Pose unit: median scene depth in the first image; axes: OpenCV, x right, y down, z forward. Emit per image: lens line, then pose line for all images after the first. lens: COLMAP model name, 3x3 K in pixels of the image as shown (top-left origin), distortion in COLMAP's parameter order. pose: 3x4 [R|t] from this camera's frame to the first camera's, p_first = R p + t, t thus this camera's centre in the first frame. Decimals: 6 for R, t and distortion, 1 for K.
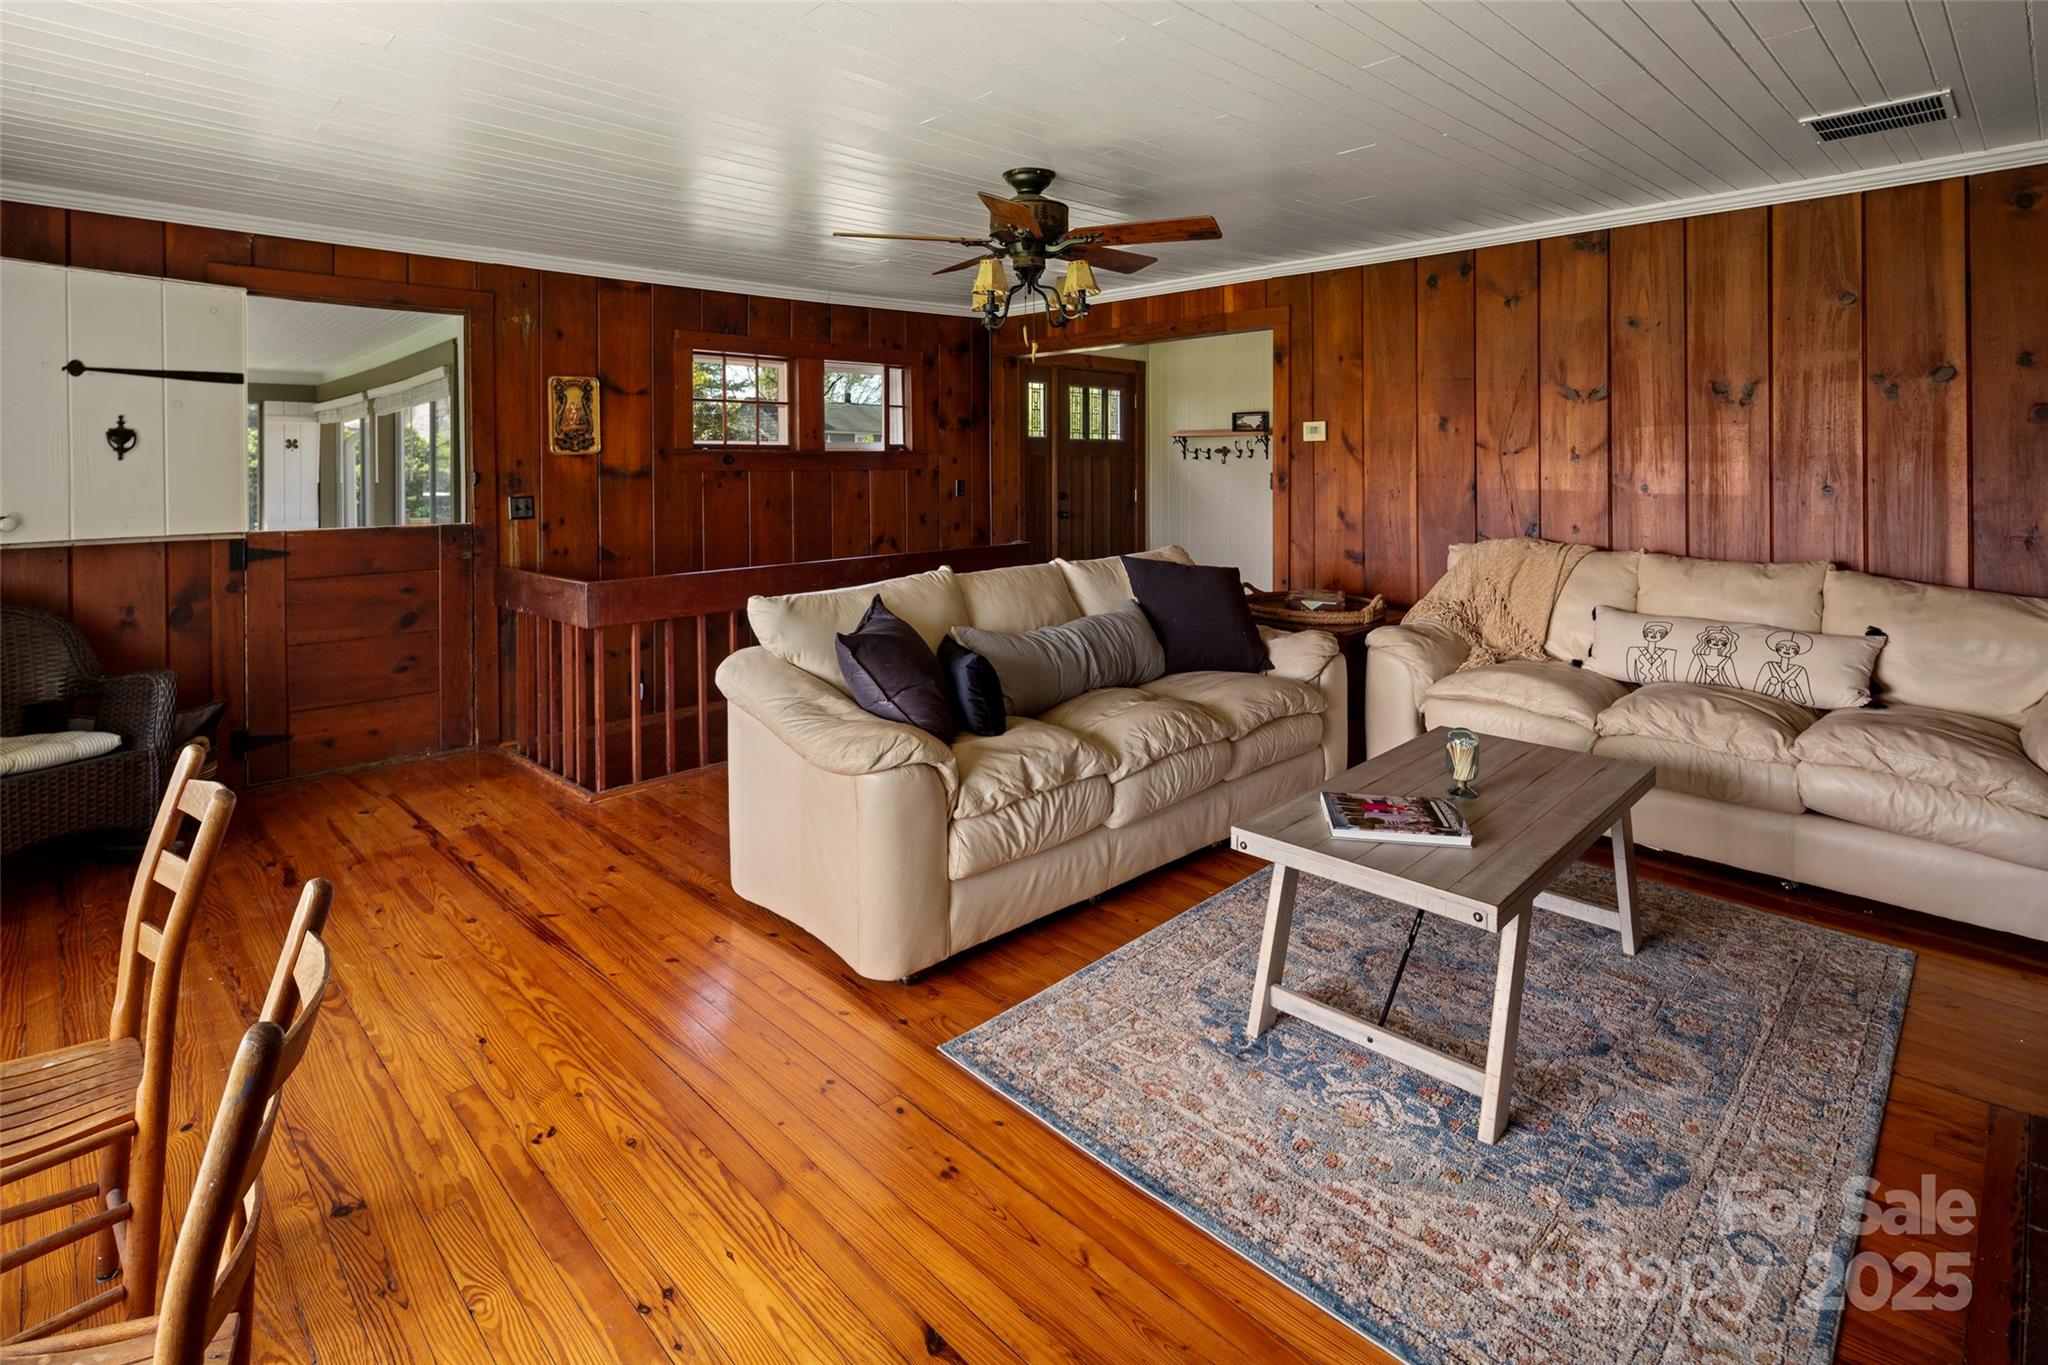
lens RADIAL K [[998.9, 0, 1055.3], [0, 998.9, 482.7], [0, 0, 1]] dist [0.004517, -0.005704]
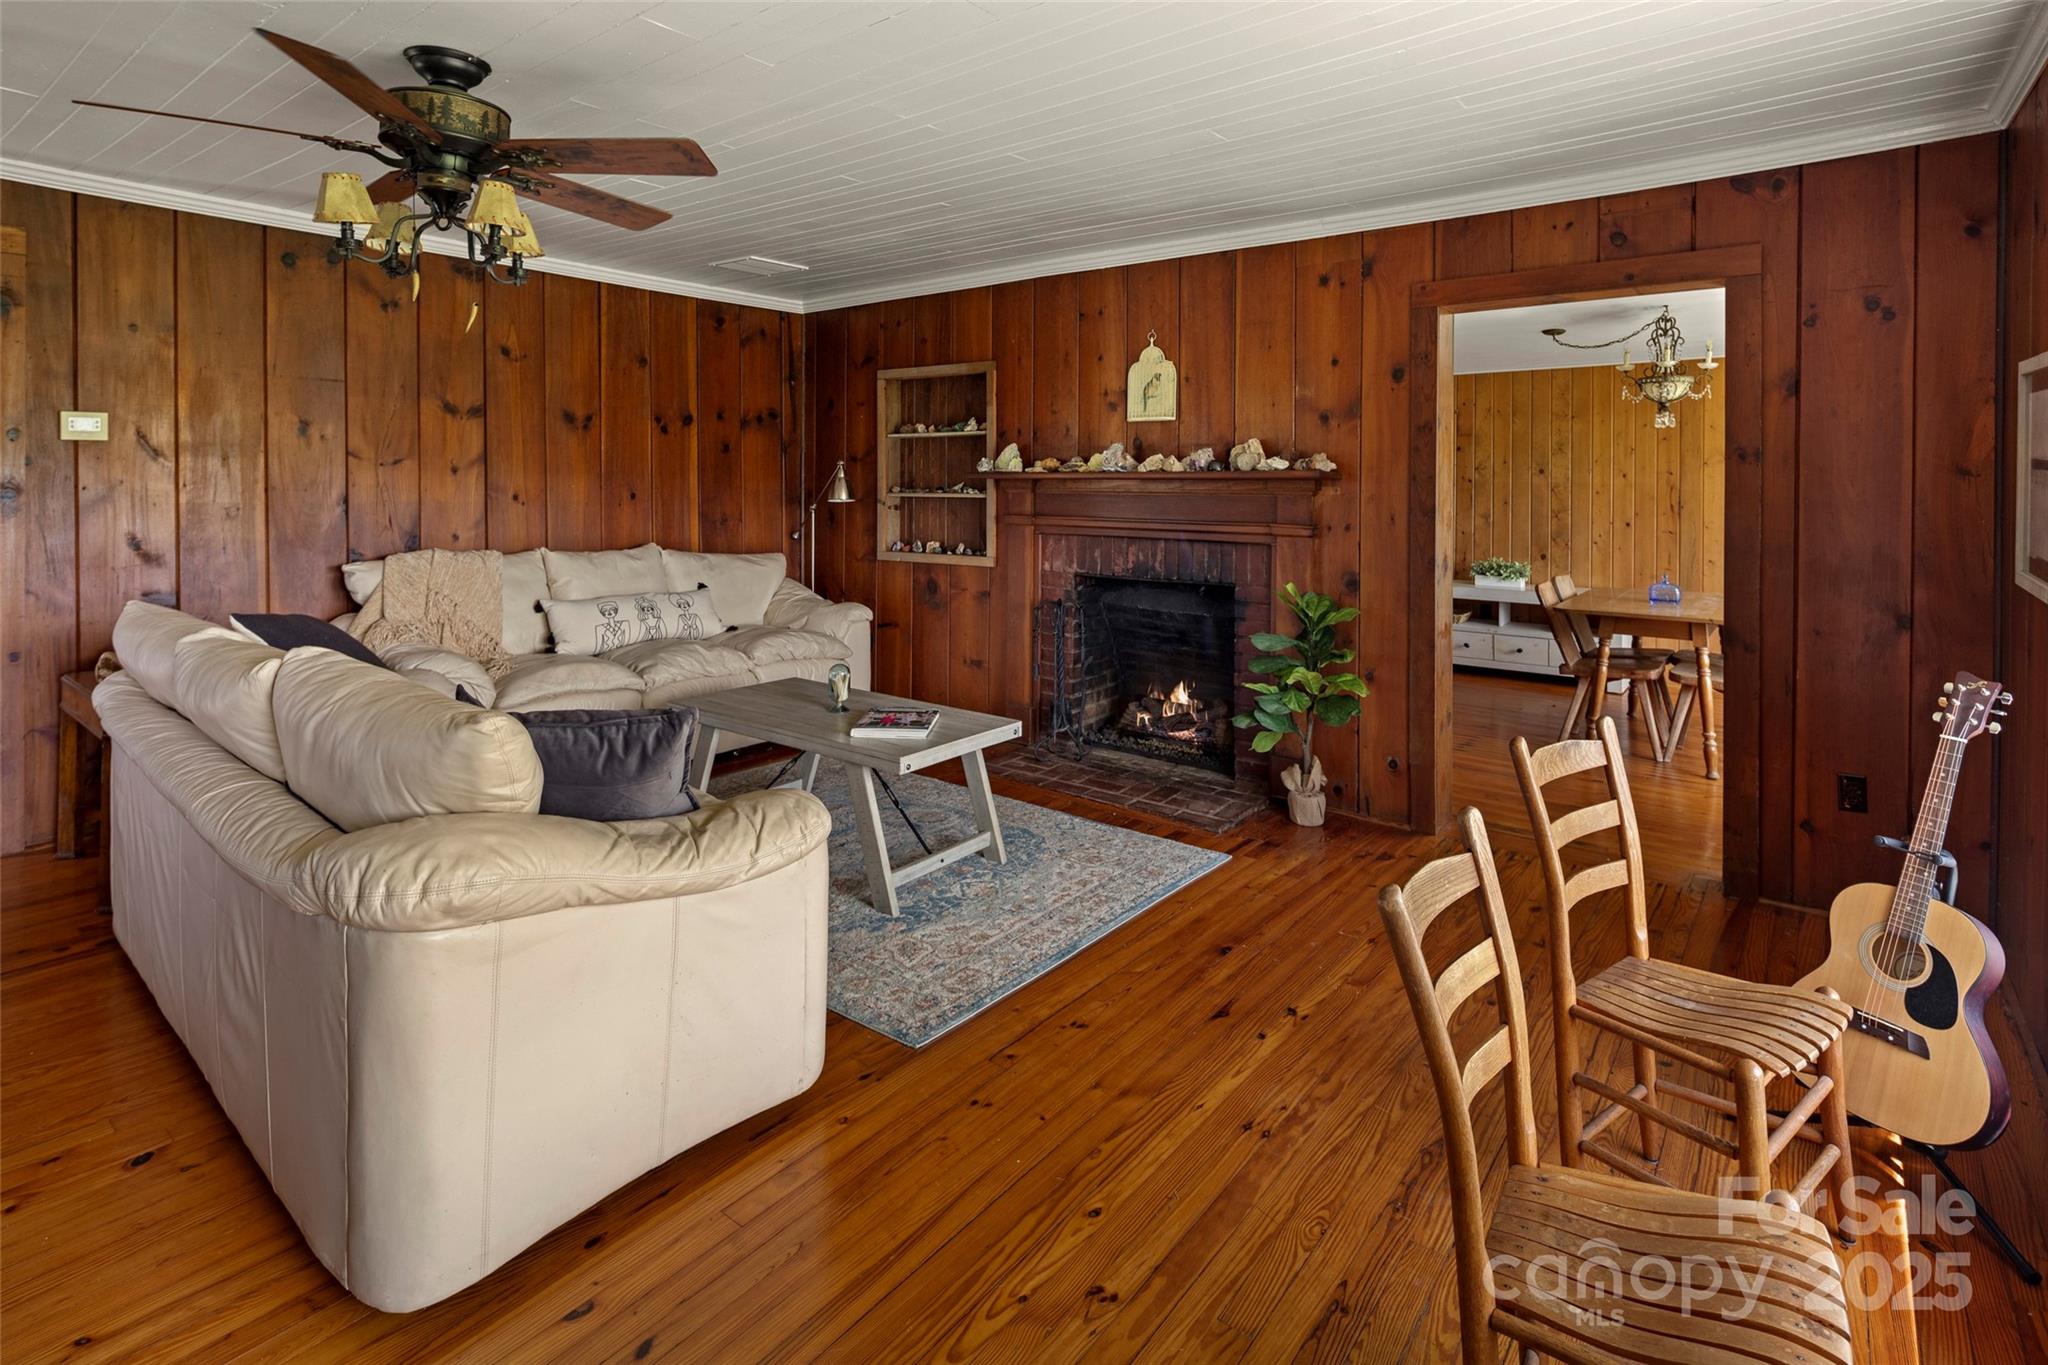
lens RADIAL K [[998.9, 0, 1033.6], [0, 998.9, 497.2], [0, 0, 1]] dist [0.004517, -0.005704]
pose [[-0.115461, -0.015834, 0.993186, -0.602106], [0.015421, 0.999724, 0.017731, -0.005477], [-0.993192, 0.017363, -0.115185, 0.525815]]
